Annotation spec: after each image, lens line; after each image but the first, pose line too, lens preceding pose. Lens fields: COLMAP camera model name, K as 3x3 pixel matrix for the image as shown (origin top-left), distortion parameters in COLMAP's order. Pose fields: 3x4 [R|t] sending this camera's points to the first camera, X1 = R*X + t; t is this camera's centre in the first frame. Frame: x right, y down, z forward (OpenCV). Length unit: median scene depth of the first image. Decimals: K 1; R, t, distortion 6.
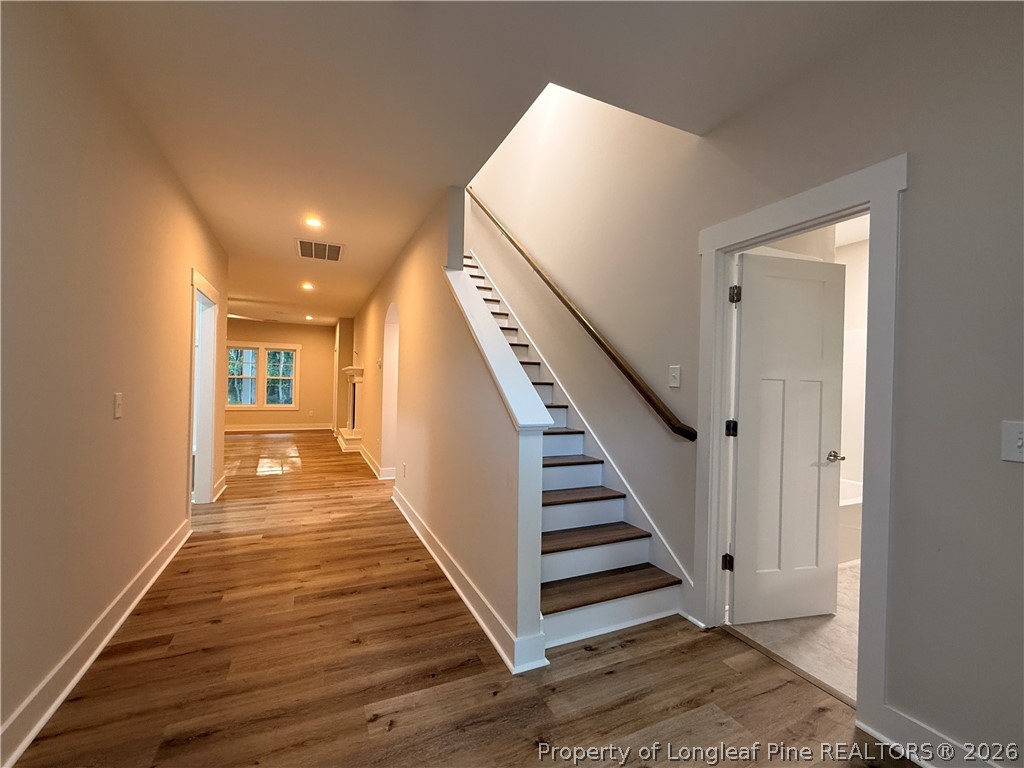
lens RADIAL K [[446.0, 0, 511.9], [0, 446.0, 384.6], [0, 0, 1]] dist [-0.001487, -0.000109]
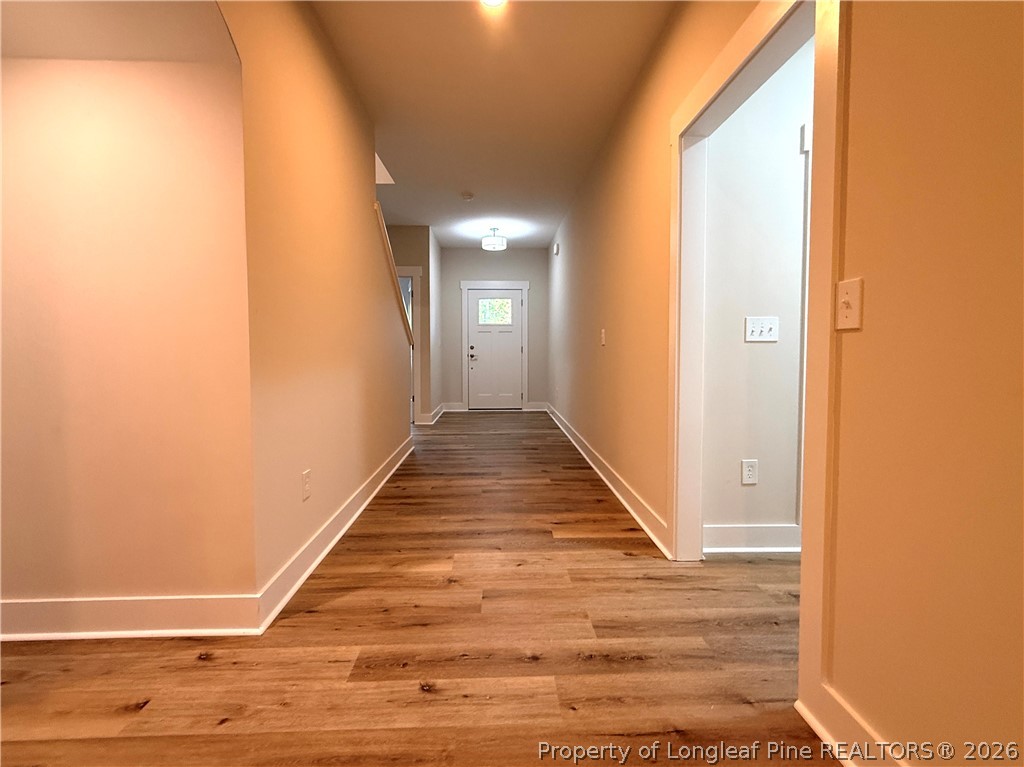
lens RADIAL K [[446.0, 0, 510.4], [0, 446.0, 377.3], [0, 0, 1]] dist [-0.001487, -0.000109]
pose [[-0.924015, -0.042363, 0.380003, -0.739482], [-0.015653, 0.997201, 0.073107, 0.048805], [-0.382036, 0.061604, -0.922092, 1.620683]]
